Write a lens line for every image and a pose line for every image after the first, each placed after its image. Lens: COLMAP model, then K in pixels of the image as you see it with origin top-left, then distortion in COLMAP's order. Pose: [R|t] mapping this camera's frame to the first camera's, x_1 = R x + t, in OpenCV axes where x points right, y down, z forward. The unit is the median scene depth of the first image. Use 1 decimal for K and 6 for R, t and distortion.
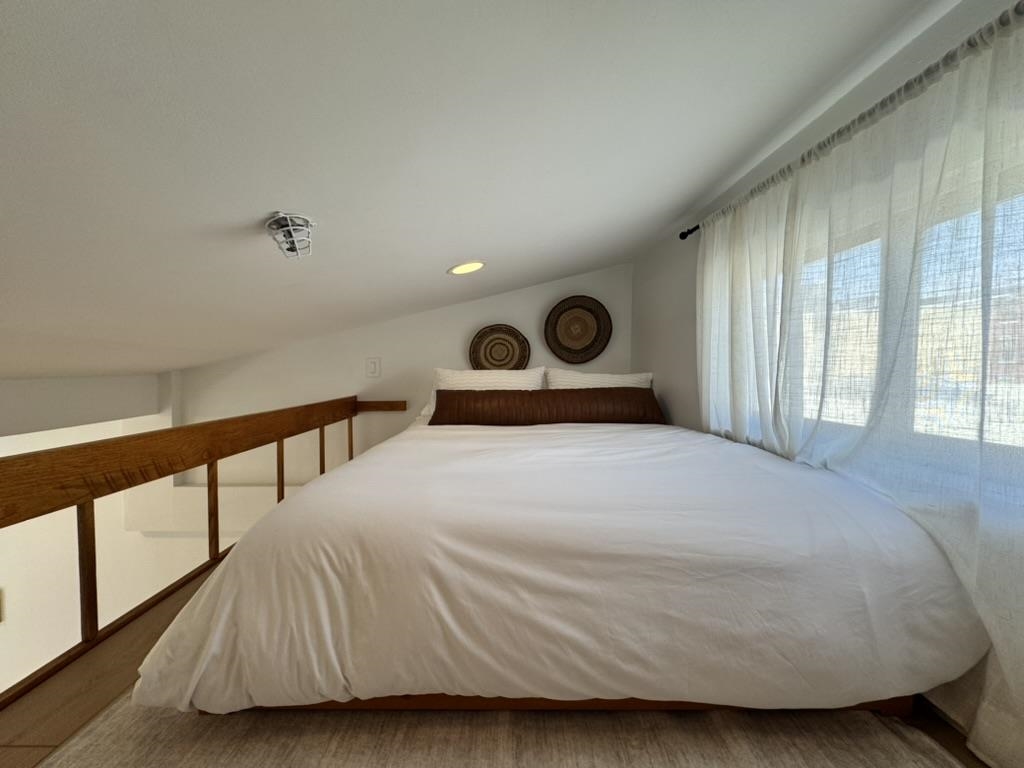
lens RADIAL K [[409.1, 0, 510.8], [0, 409.1, 382.7], [0, 0, 1]] dist [0.000727, -0.000146]
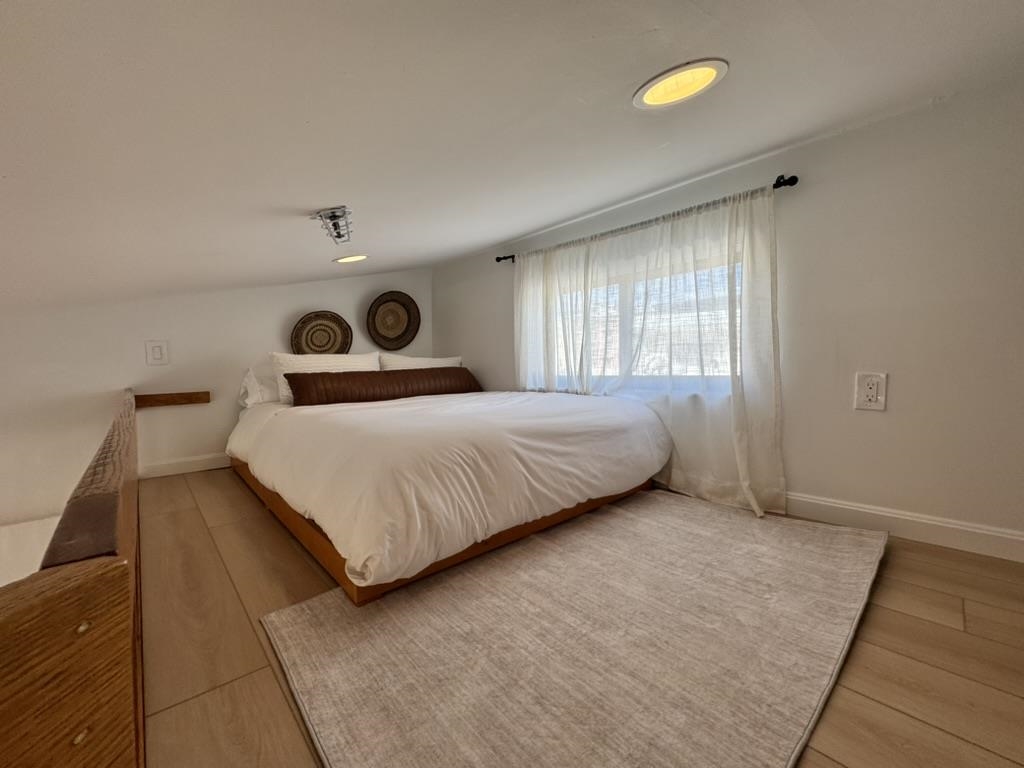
lens RADIAL K [[409.1, 0, 510.8], [0, 409.1, 382.7], [0, 0, 1]] dist [0.000727, -0.000146]
pose [[0.748296, -0.044151, 0.661894, -0.545913], [0.039652, 0.998976, 0.021807, 0.050223], [-0.662178, 0.009927, 0.749280, -0.117264]]
